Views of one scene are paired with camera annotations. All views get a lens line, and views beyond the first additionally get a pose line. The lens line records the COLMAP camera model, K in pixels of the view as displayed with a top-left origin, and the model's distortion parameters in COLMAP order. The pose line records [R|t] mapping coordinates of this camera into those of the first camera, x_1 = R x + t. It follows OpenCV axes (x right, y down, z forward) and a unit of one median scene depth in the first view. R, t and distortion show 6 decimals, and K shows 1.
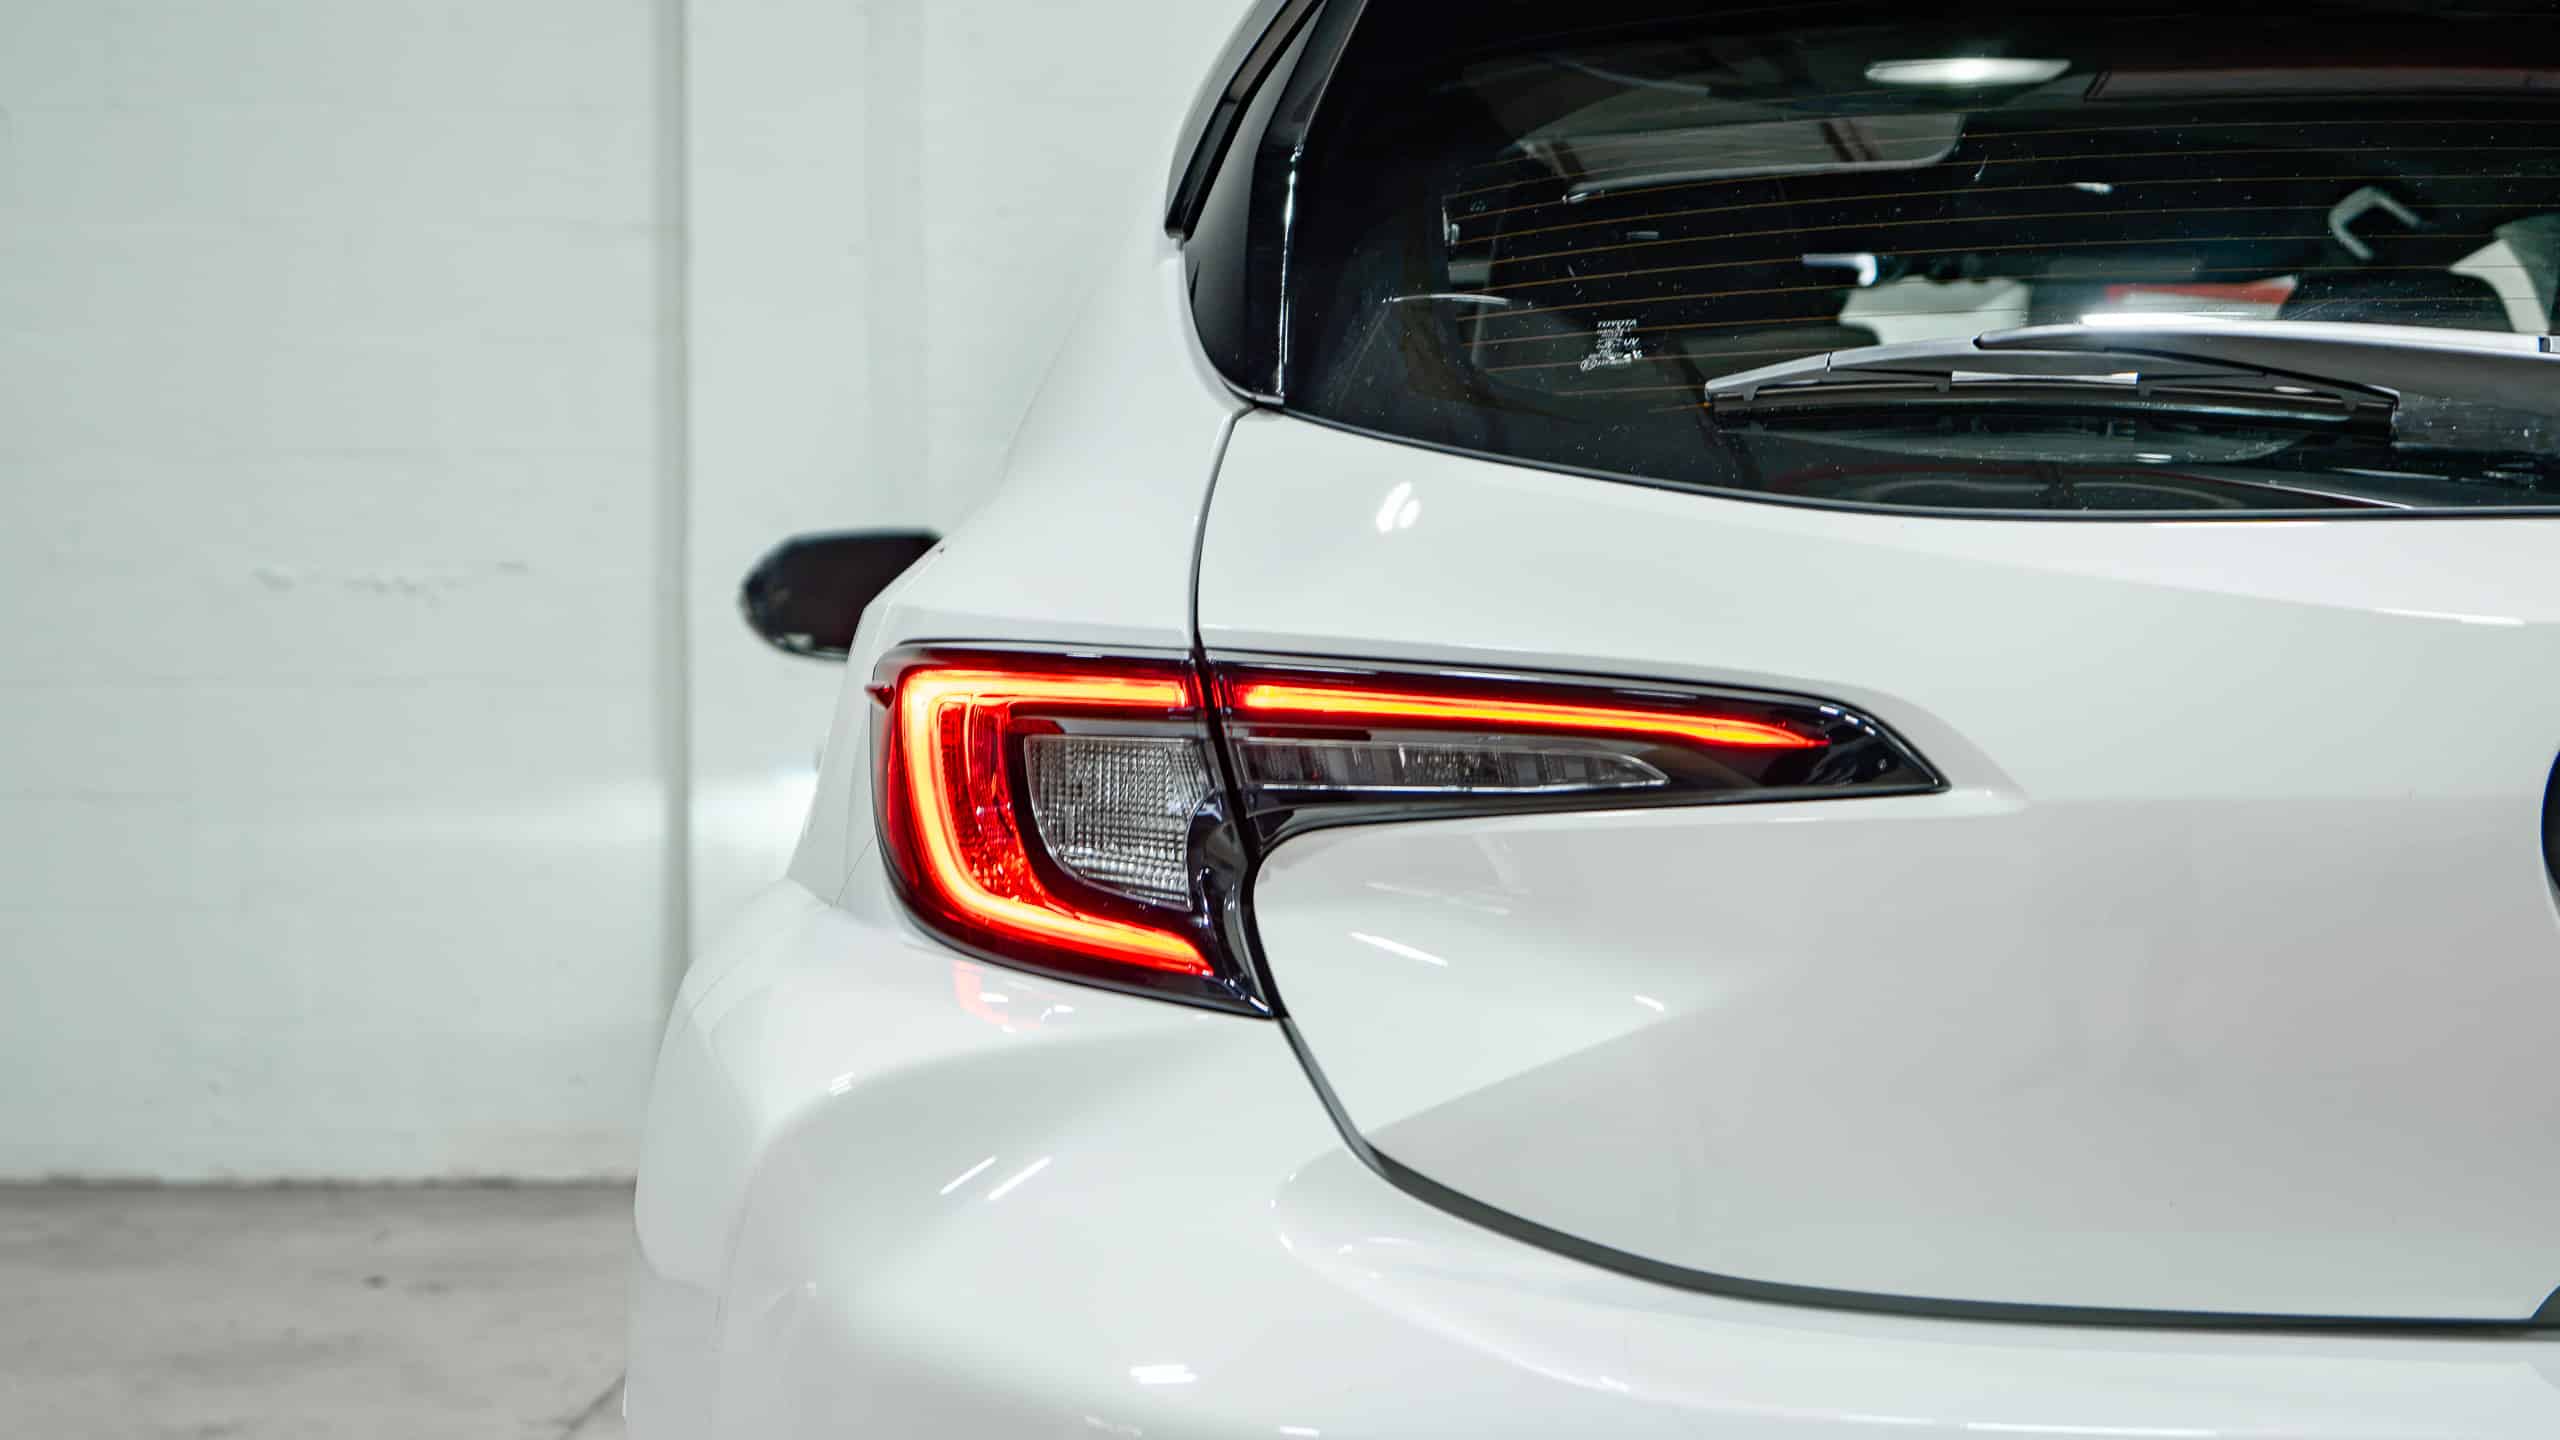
lens RADIAL K [[3971.9, 0, 1280.0], [0, 3971.9, 720.0], [0, 0, 1]] dist [0.044714, 0.086976]
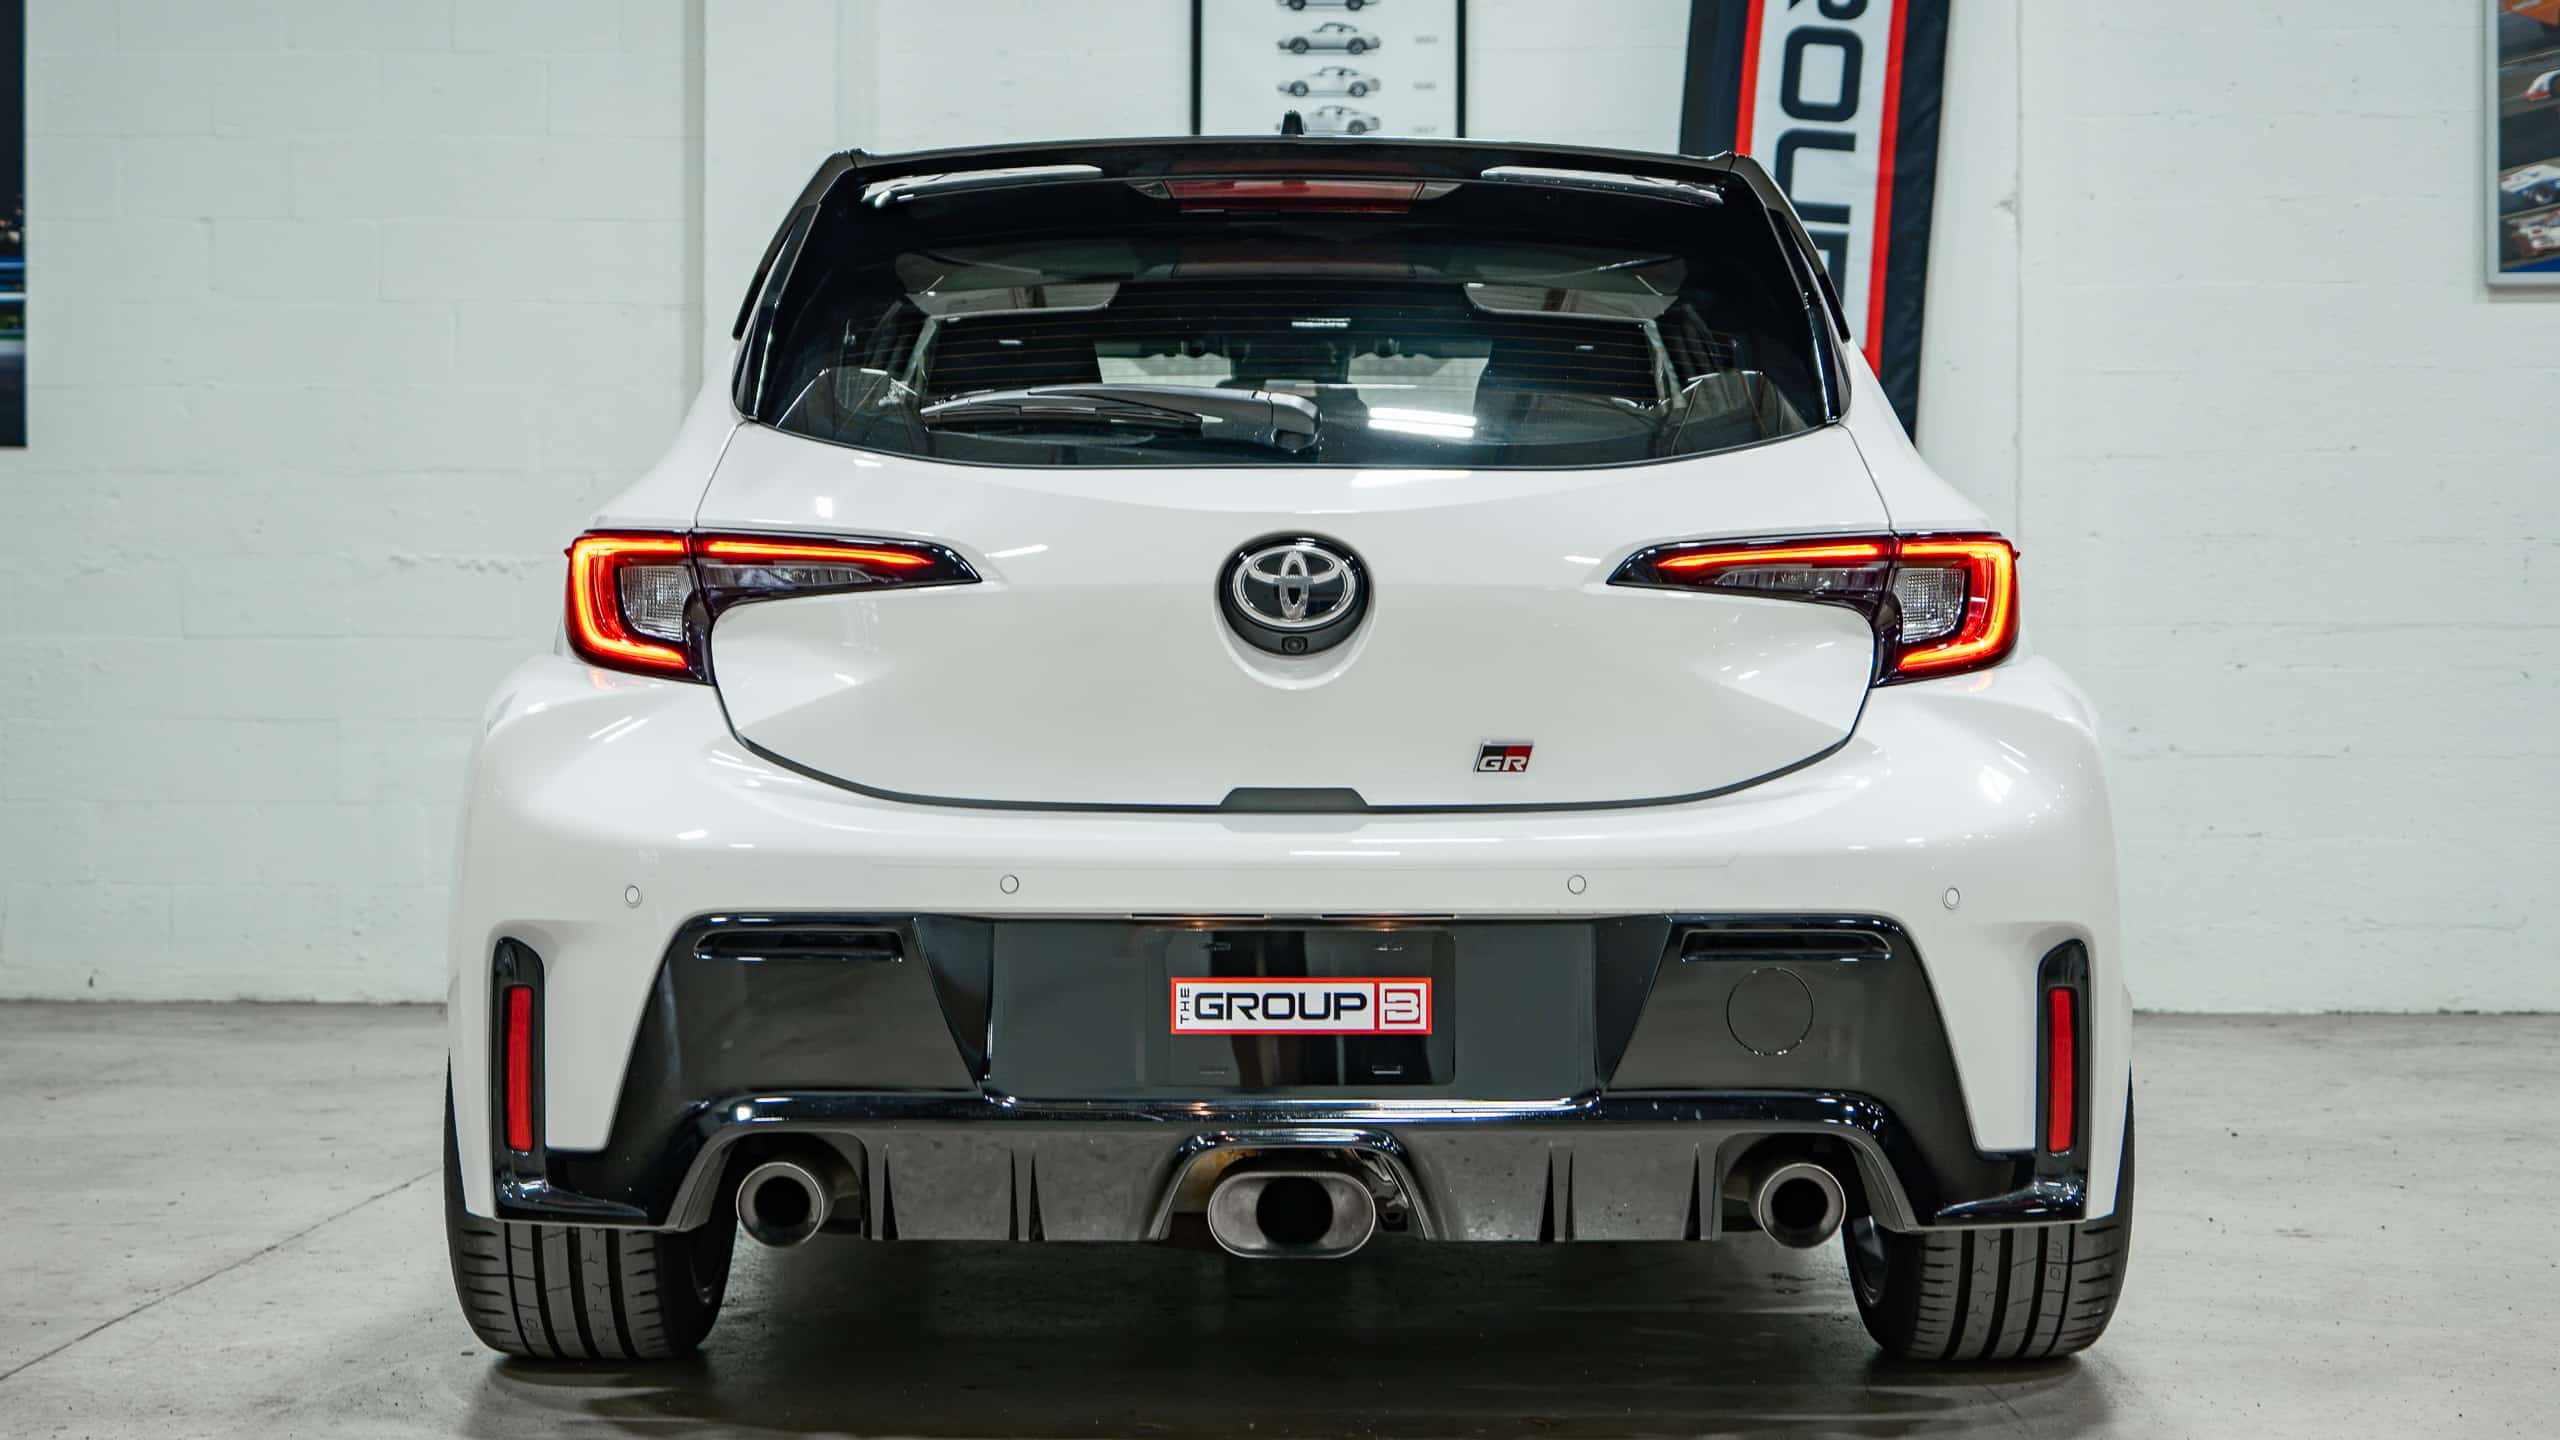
lens RADIAL K [[3758.3, 0, 1285.3], [0, 3758.3, 626.9], [0, 0, 1]] dist [0.020514, 0.066382]
pose [[0.999278, 0.004672, -0.037703, 0.394215], [-0.005876, 0.999475, -0.031878, 0.104099], [0.037534, 0.032076, 0.998780, -1.110780]]
